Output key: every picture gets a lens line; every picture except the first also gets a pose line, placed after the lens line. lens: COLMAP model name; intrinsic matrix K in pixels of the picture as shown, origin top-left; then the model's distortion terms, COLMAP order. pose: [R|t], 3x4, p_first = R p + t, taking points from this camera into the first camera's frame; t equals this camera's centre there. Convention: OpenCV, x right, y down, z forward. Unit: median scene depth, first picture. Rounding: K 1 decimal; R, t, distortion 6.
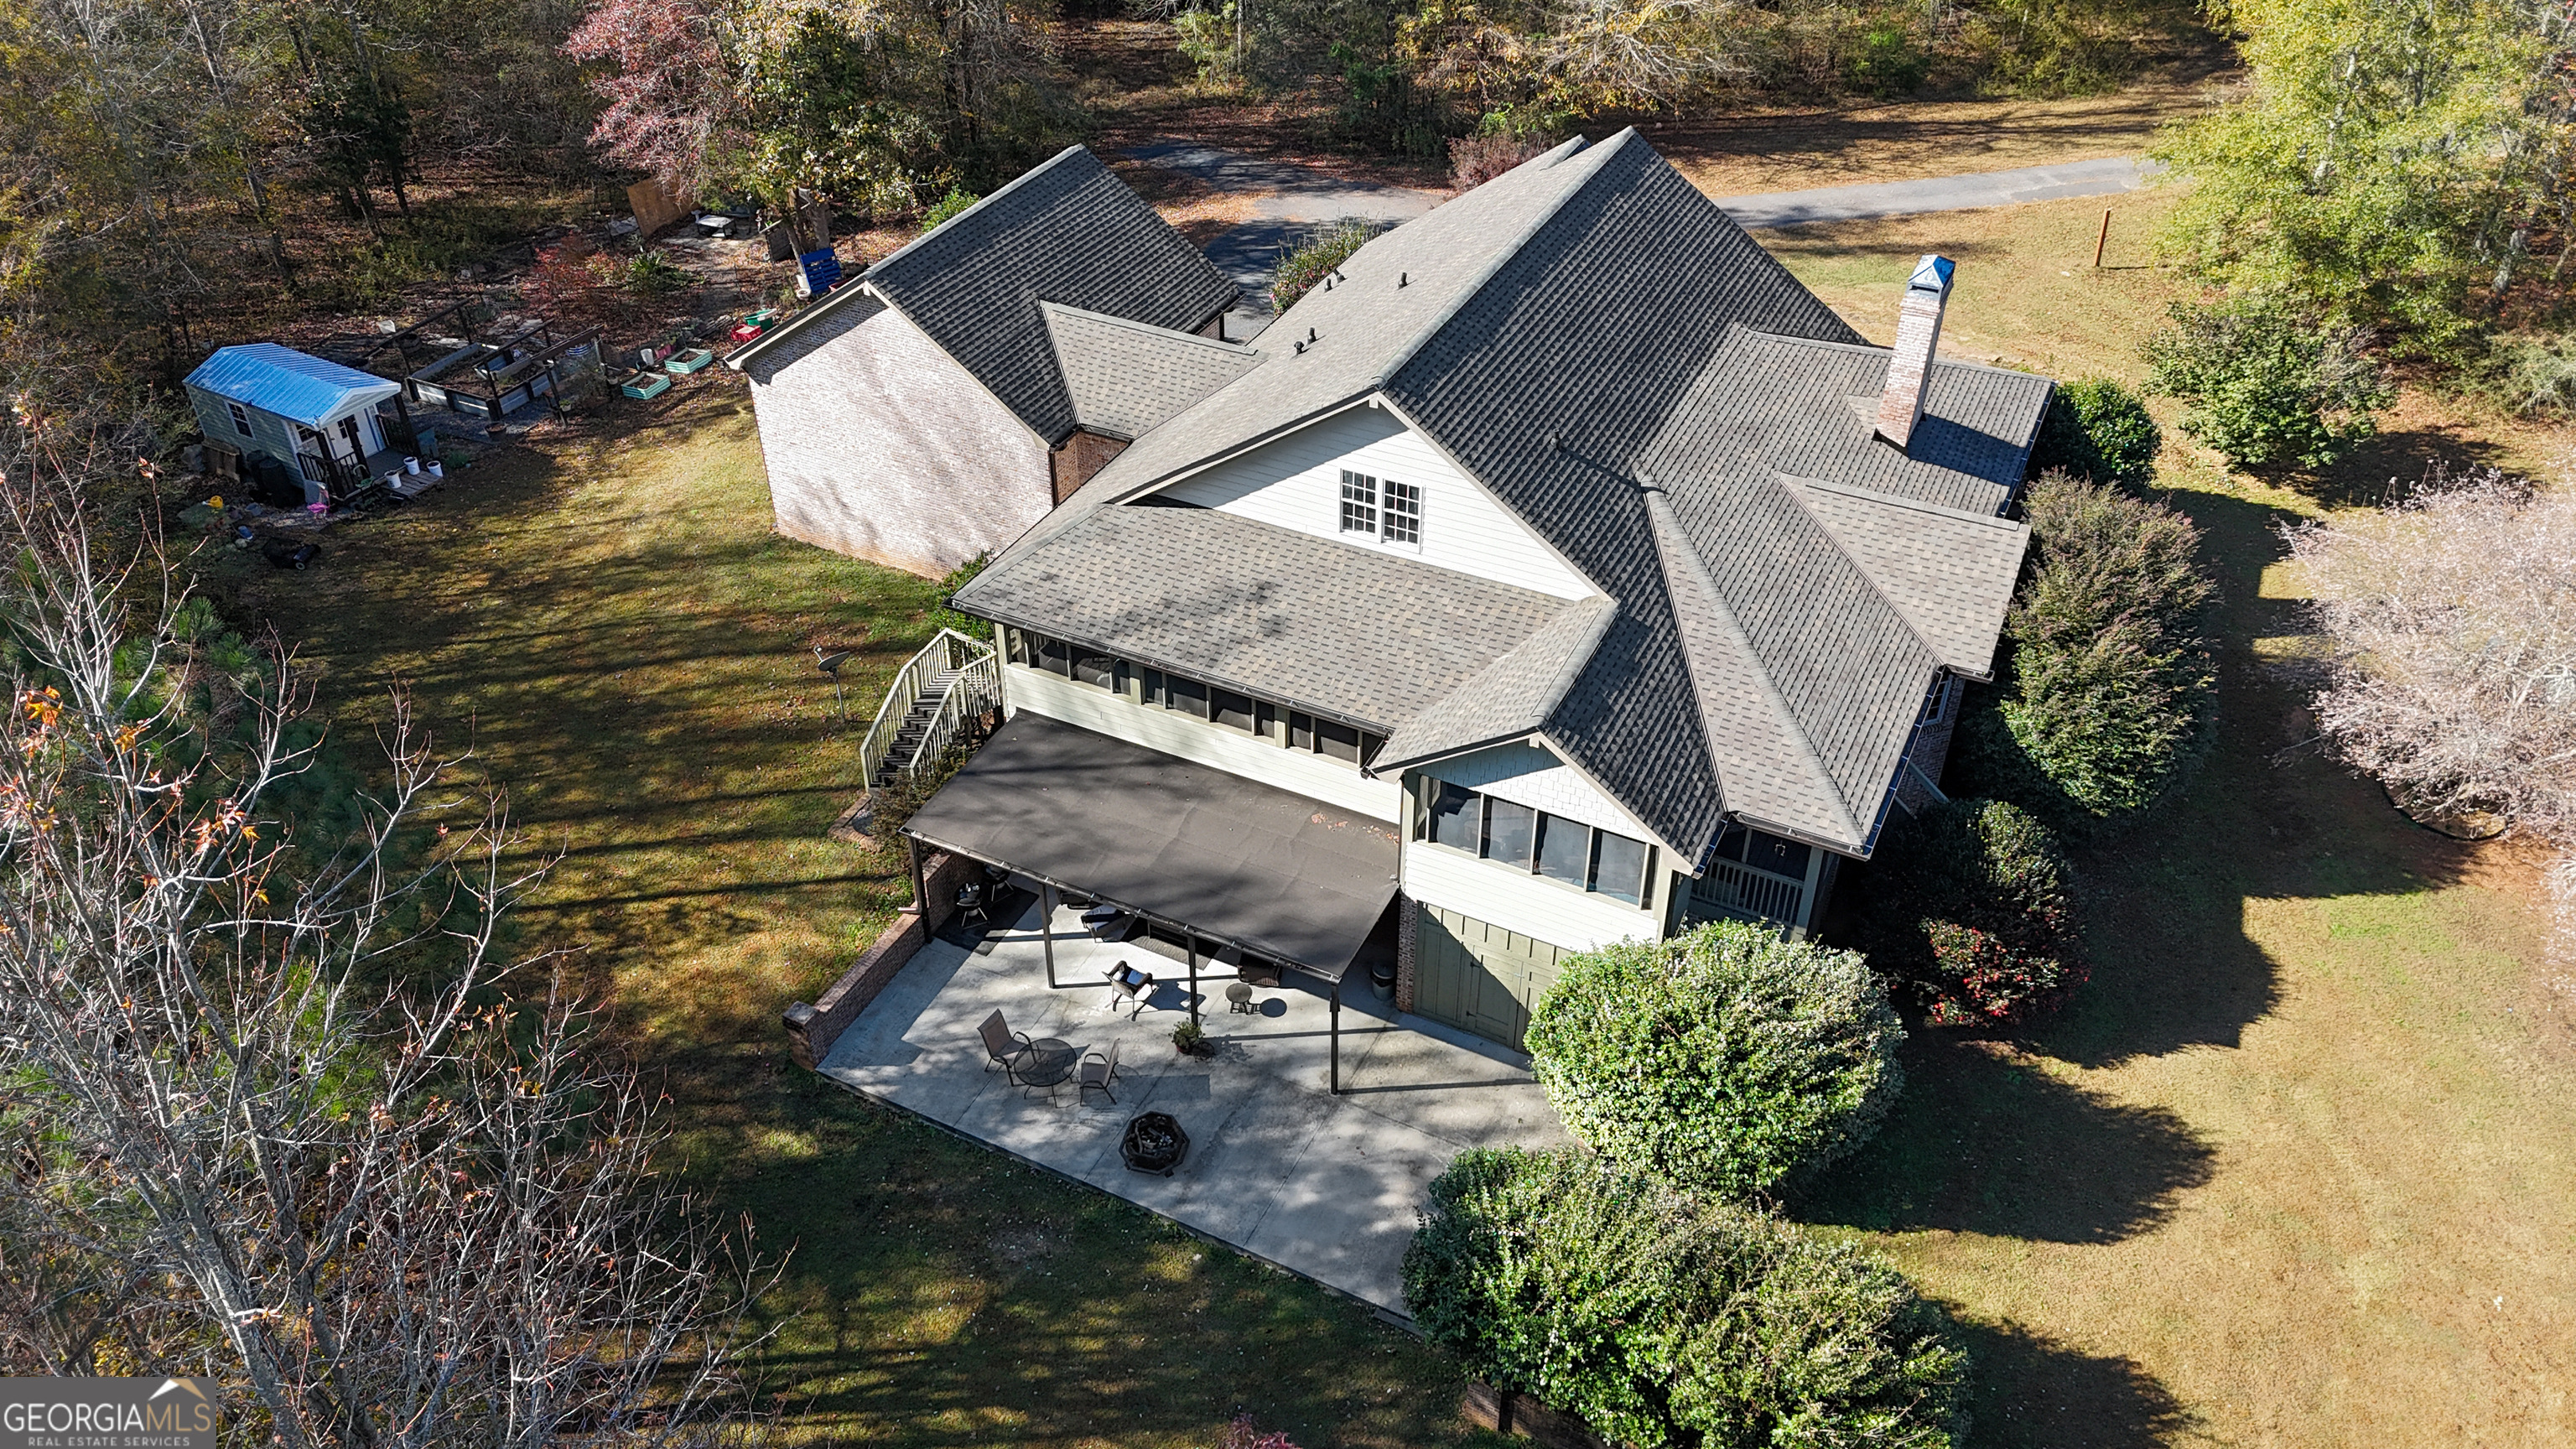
lens RADIAL K [[1881.6, 0, 1276.3], [0, 1881.6, 731.6], [0, 0, 1]] dist [0.063990, -0.049528]
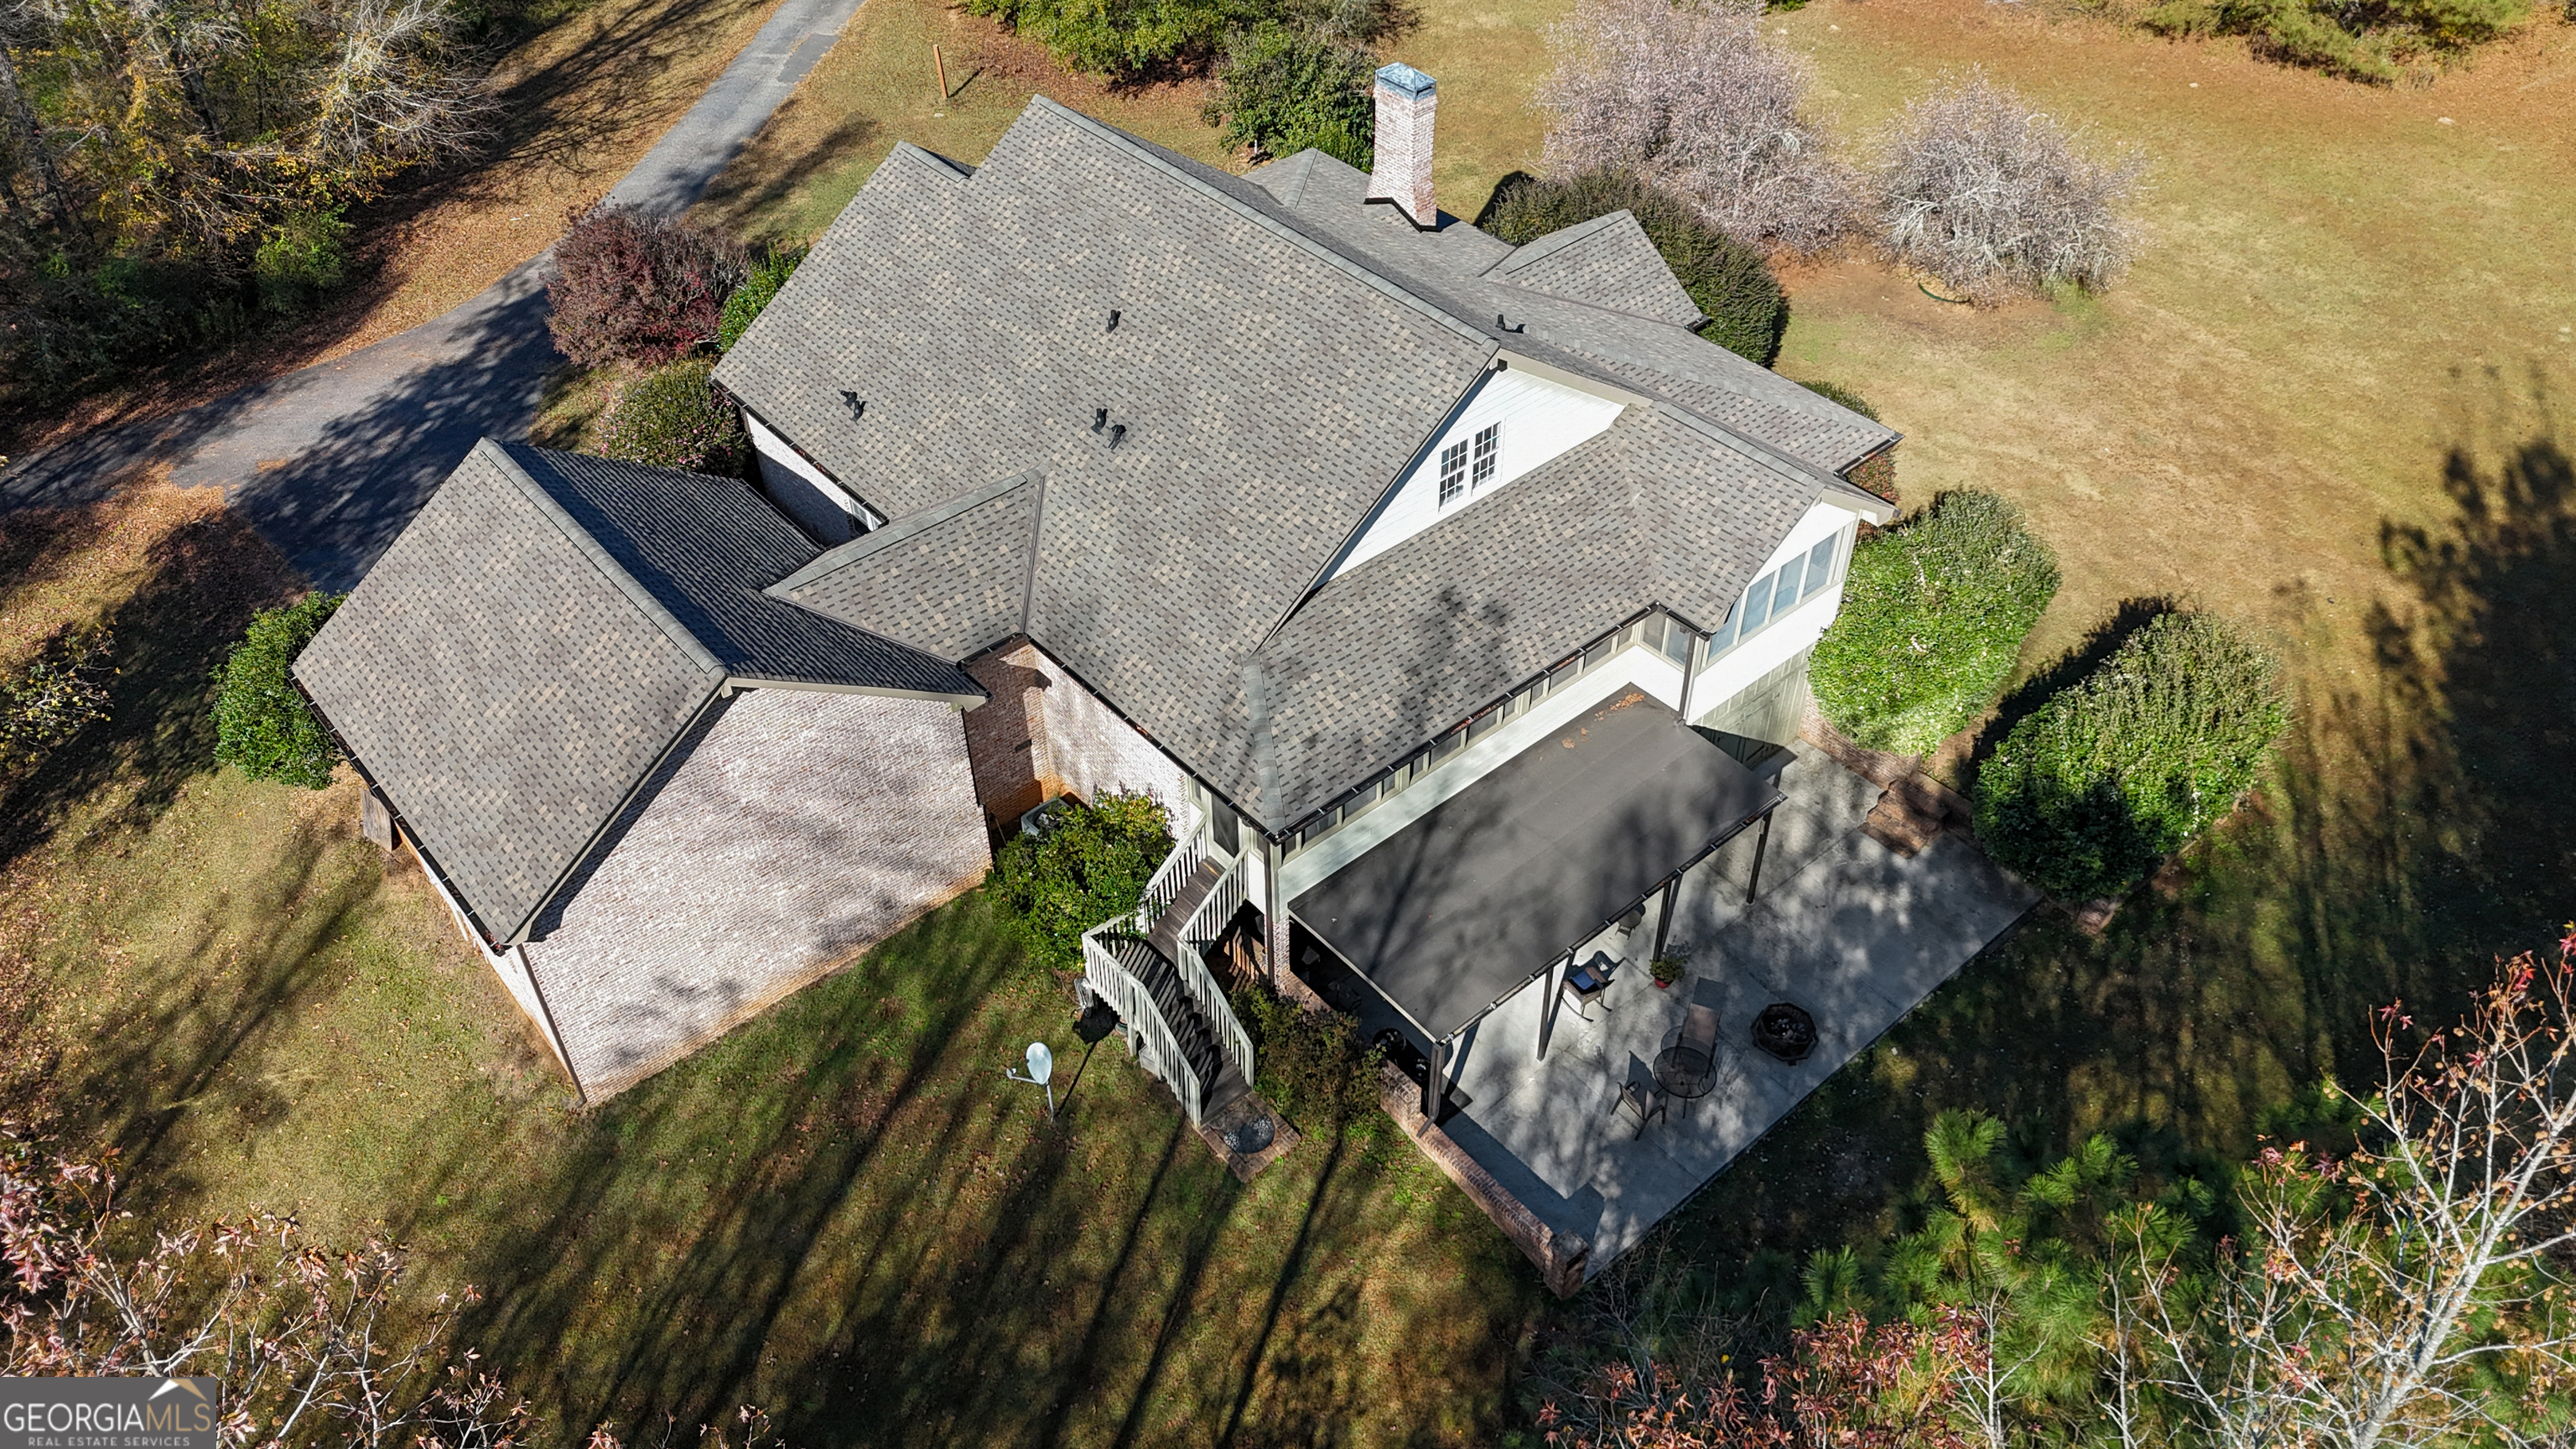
lens RADIAL K [[1881.6, 0, 1279.0], [0, 1881.6, 721.0], [0, 0, 1]] dist [0.063990, -0.049528]
pose [[0.390934, -0.617642, 0.682414, -0.691729], [0.568765, 0.745027, 0.348484, -0.387457], [-0.723655, 0.251899, 0.642550, 0.414581]]
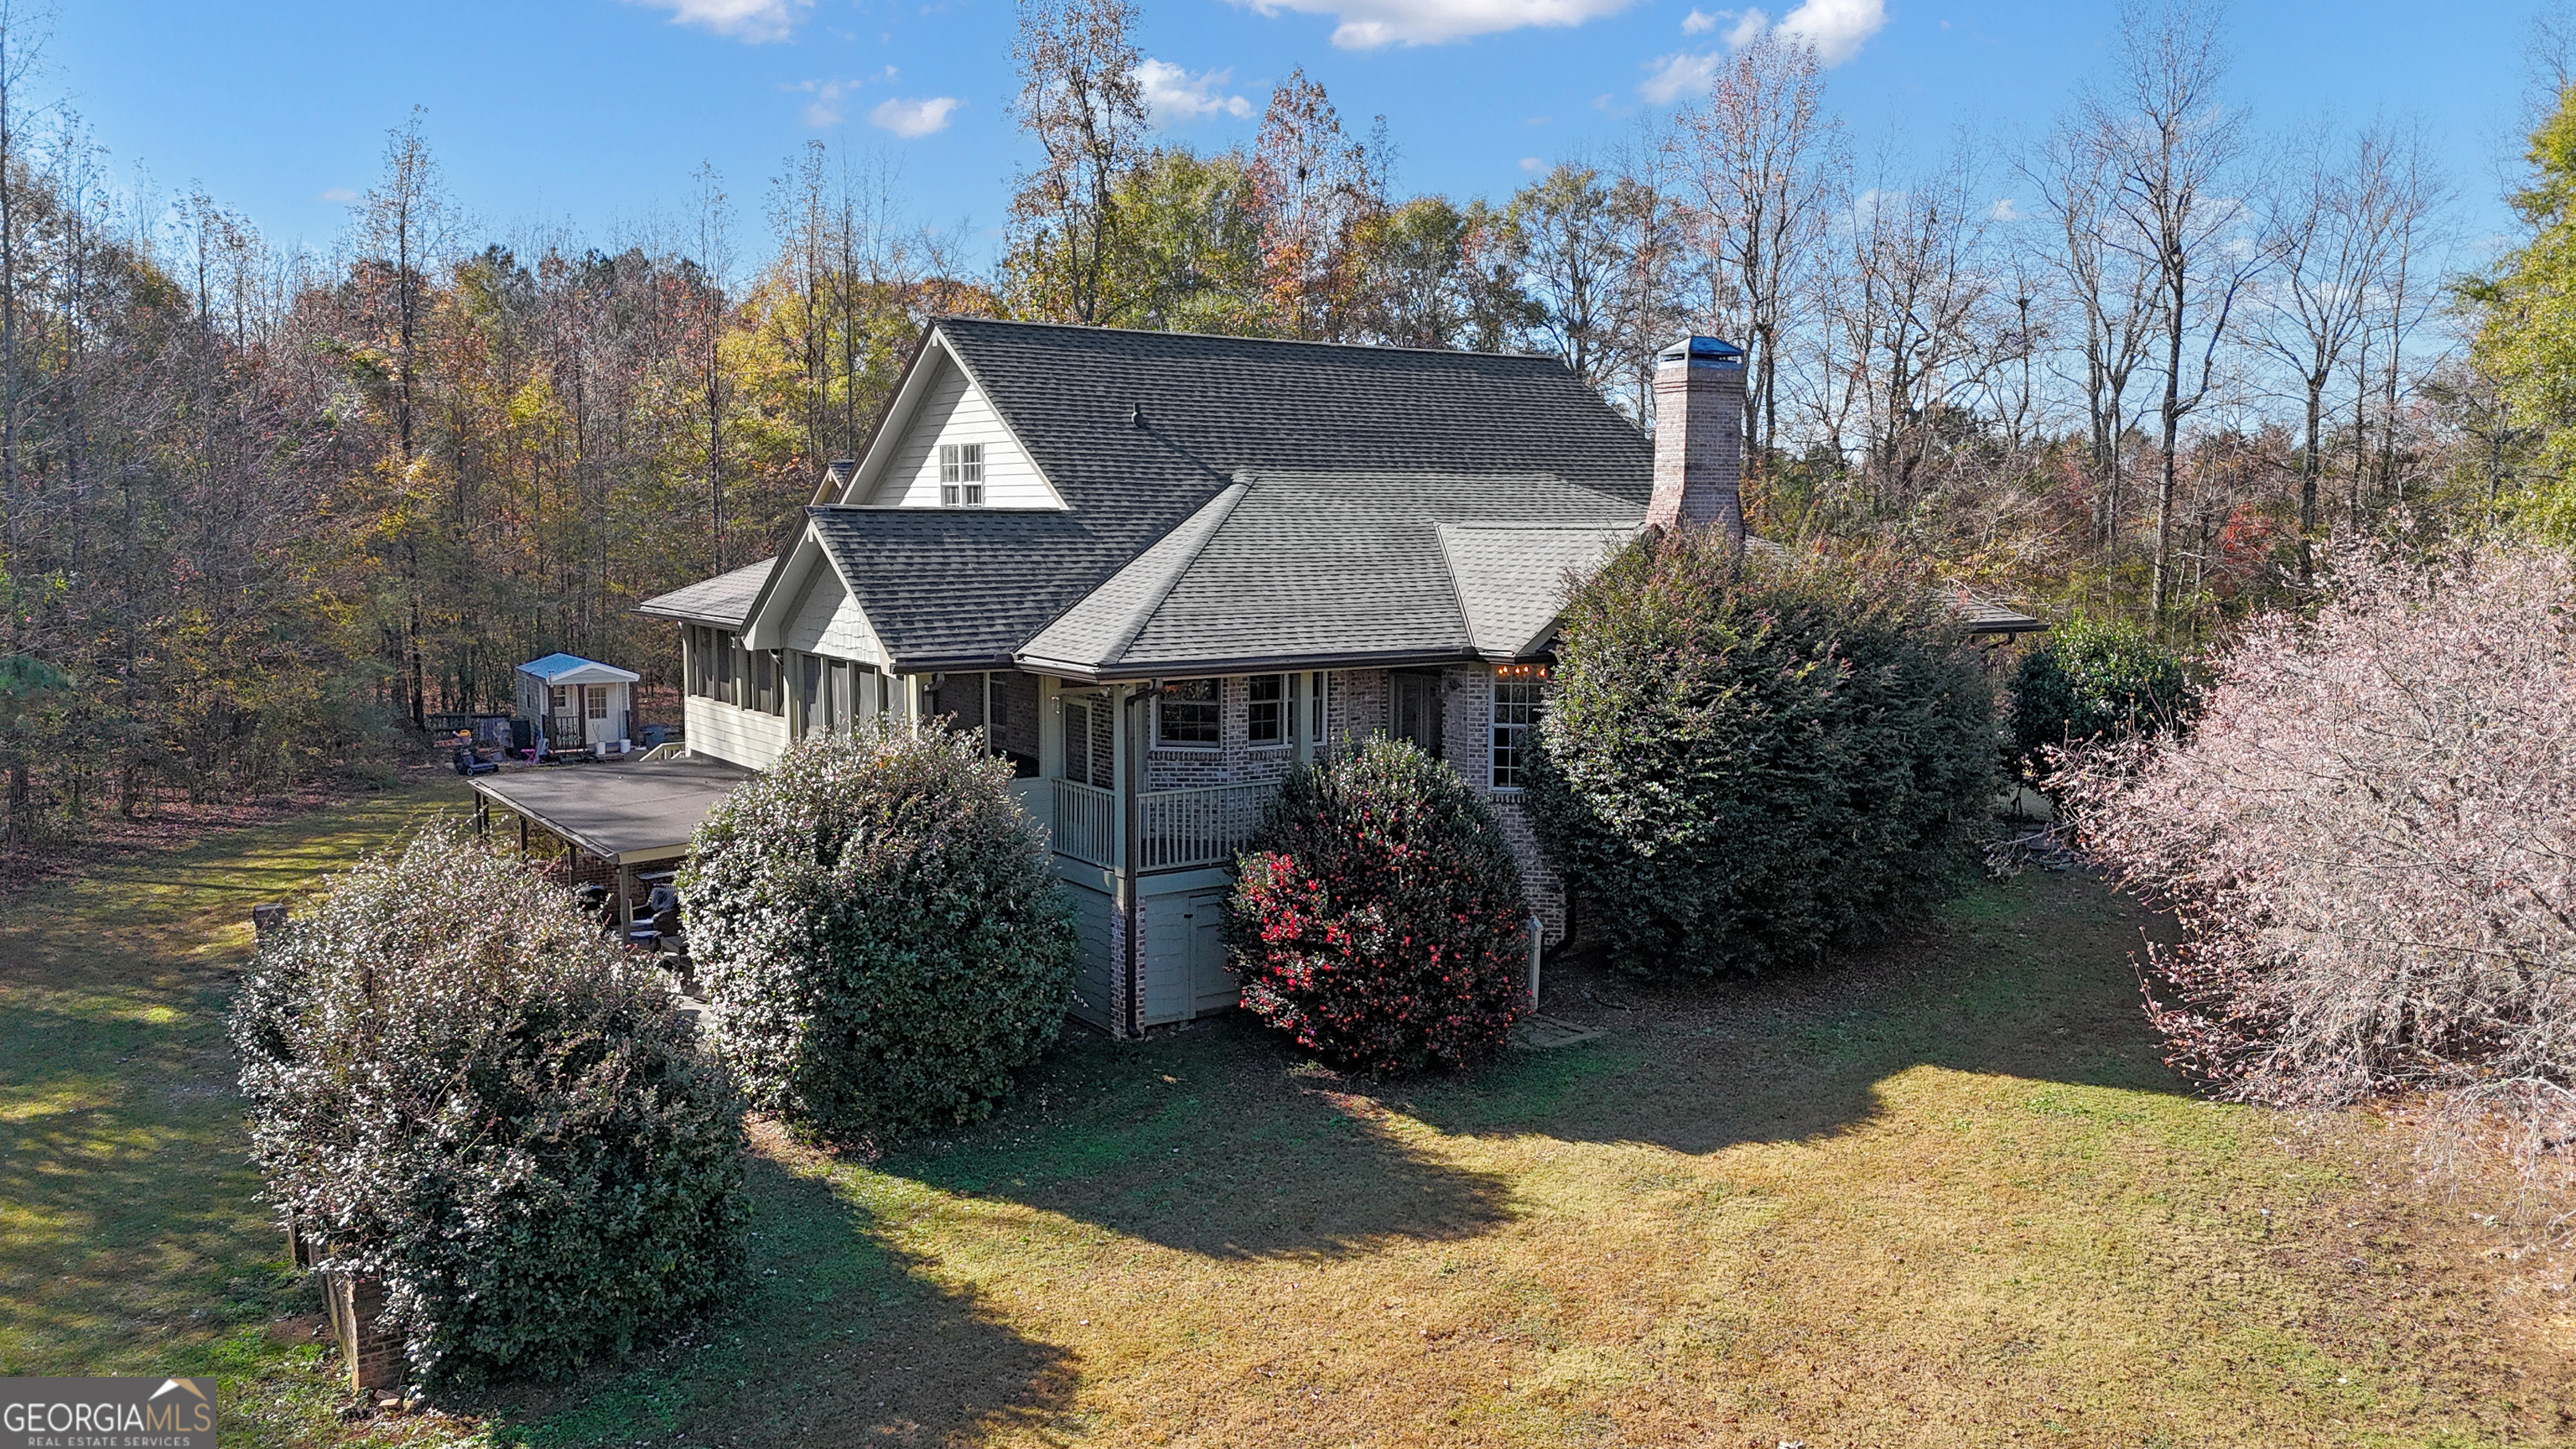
lens RADIAL K [[1881.6, 0, 1285.1], [0, 1881.6, 726.2], [0, 0, 1]] dist [0.063990, -0.049528]
pose [[0.874759, 0.062789, -0.480473, 0.589119], [-0.302365, 0.845566, -0.439992, 0.310494], [0.378645, 0.530165, 0.758652, 0.389229]]
